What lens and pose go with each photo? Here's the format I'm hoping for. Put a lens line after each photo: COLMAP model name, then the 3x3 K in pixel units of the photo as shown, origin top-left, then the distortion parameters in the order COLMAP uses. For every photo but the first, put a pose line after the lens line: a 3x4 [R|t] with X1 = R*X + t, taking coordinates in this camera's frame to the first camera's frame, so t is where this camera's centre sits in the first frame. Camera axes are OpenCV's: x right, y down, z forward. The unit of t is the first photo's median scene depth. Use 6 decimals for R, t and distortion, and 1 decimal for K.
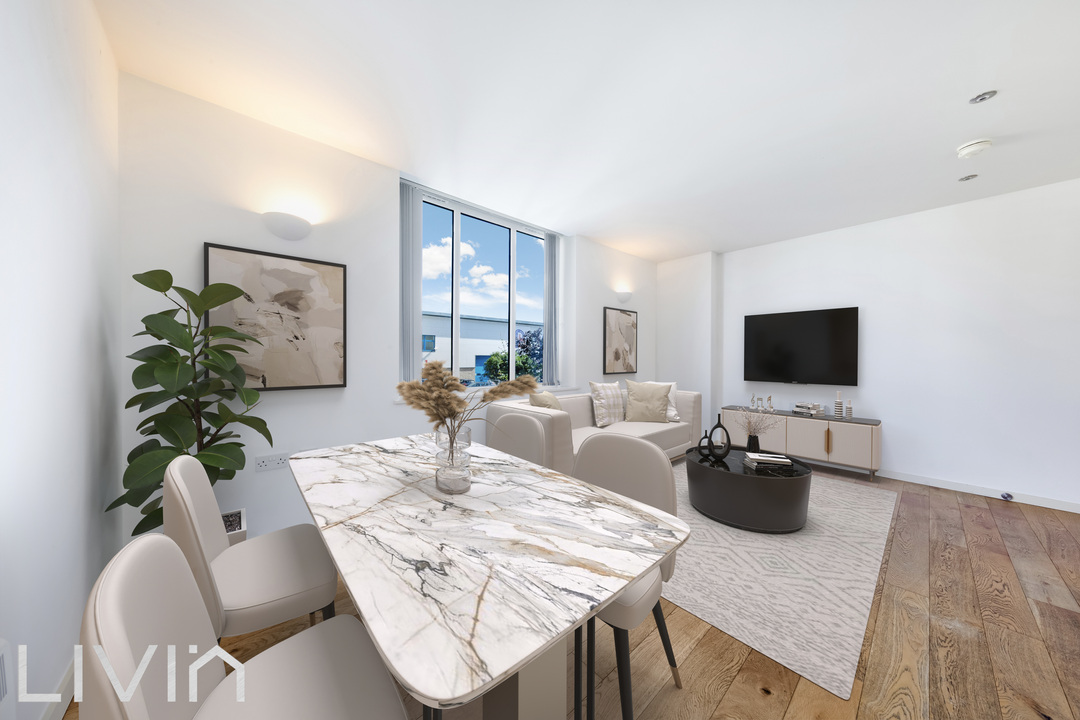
lens RADIAL K [[347.4, 0, 540.0], [0, 347.4, 360.0], [0, 0, 1]] dist [0.010428, 0.000049]
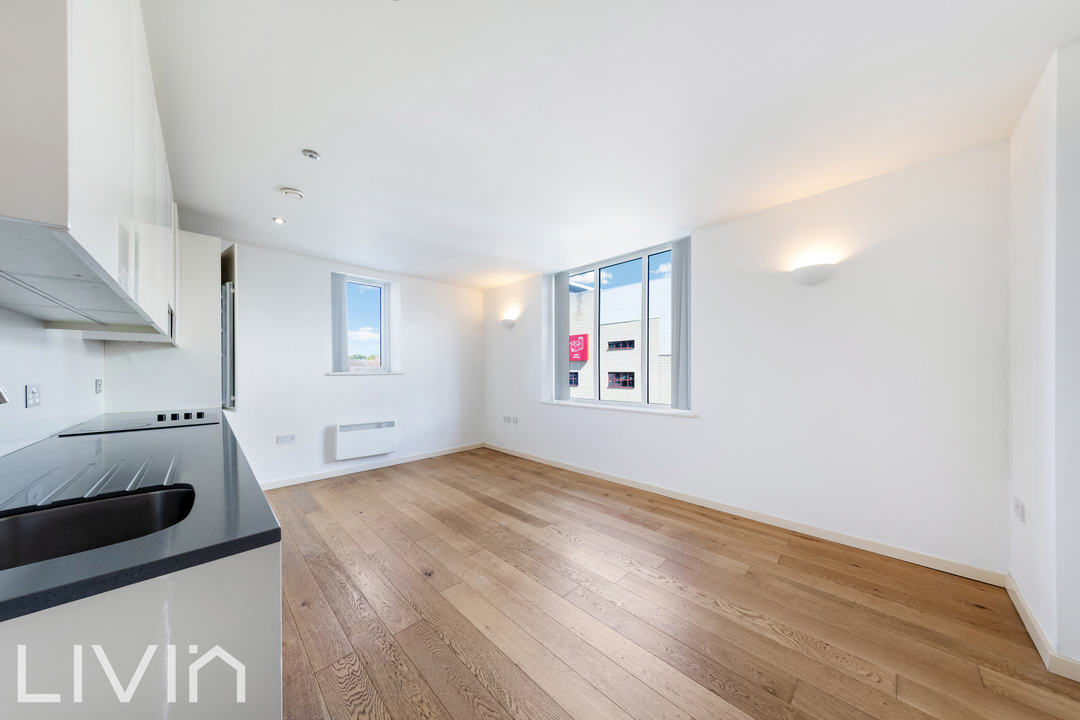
lens RADIAL K [[344.5, 0, 540.1], [0, 344.5, 370.2], [0, 0, 1]] dist [0.009973, 0.000008]
pose [[0.046738, -0.002489, -0.998904, 2.163774], [-0.001304, 0.999996, -0.002553, -0.049785], [0.998906, 0.001422, 0.046735, 1.418081]]
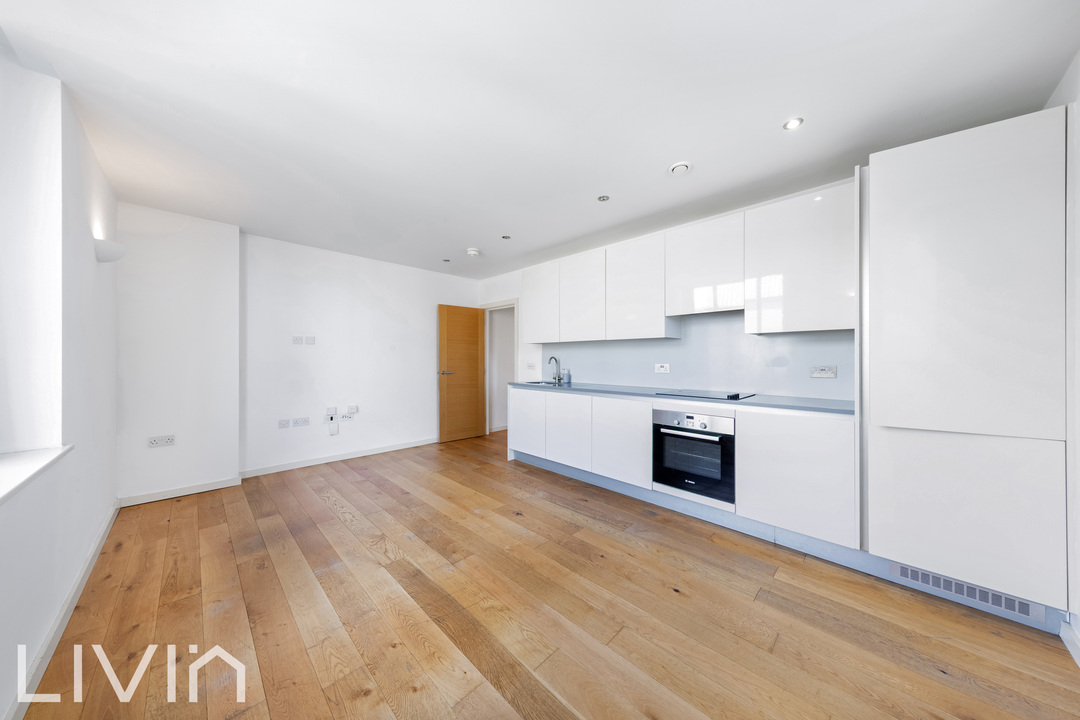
lens RADIAL K [[347.4, 0, 540.0], [0, 347.4, 360.0], [0, 0, 1]] dist [0.010428, 0.000049]
pose [[-0.056561, -0.004396, 0.998389, -0.838925], [0.002813, 0.999986, 0.004563, -0.053103], [-0.998395, 0.003066, -0.056548, 1.056500]]
